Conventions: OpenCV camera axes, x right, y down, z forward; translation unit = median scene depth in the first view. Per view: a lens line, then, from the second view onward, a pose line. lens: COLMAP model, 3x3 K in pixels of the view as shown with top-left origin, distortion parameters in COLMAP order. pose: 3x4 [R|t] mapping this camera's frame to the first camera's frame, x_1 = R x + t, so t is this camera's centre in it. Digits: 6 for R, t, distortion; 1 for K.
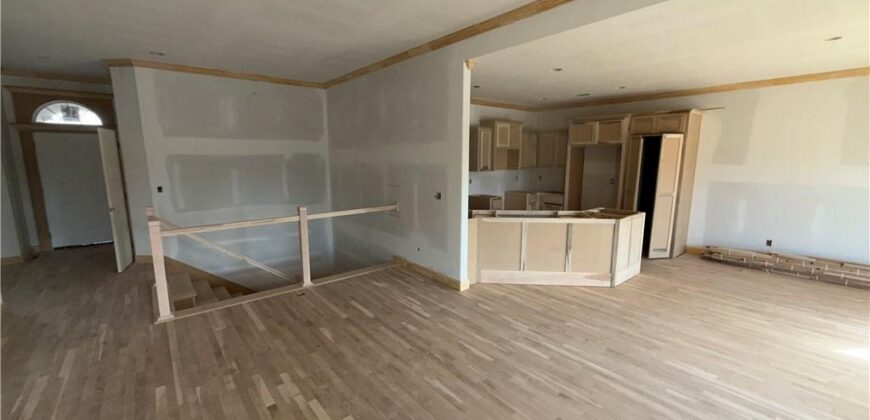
lens RADIAL K [[352.7, 0, 435.7], [0, 352.7, 209.7], [0, 0, 1]] dist [0.021417, -0.001758]
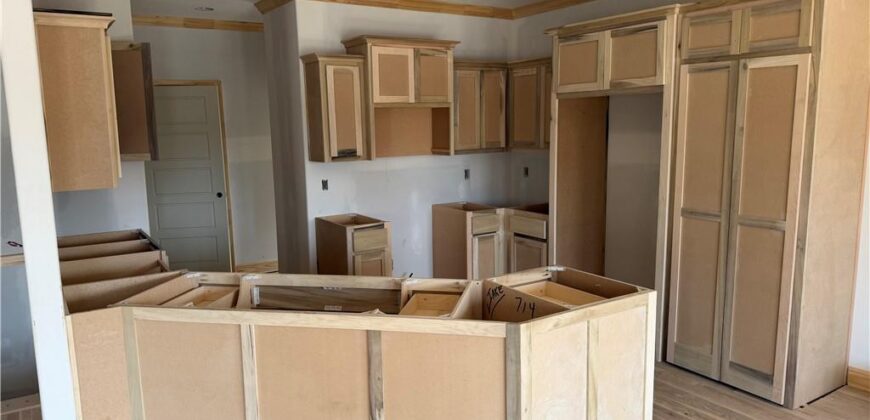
lens RADIAL K [[602.8, 0, 434.2], [0, 602.8, 212.0], [0, 0, 1]] dist [0.024654, -0.002812]
pose [[0.991422, -0.001016, -0.130696, 0.335079], [0.000201, 0.999980, -0.006252, -0.044156], [0.130699, 0.006173, 0.991403, 0.303849]]
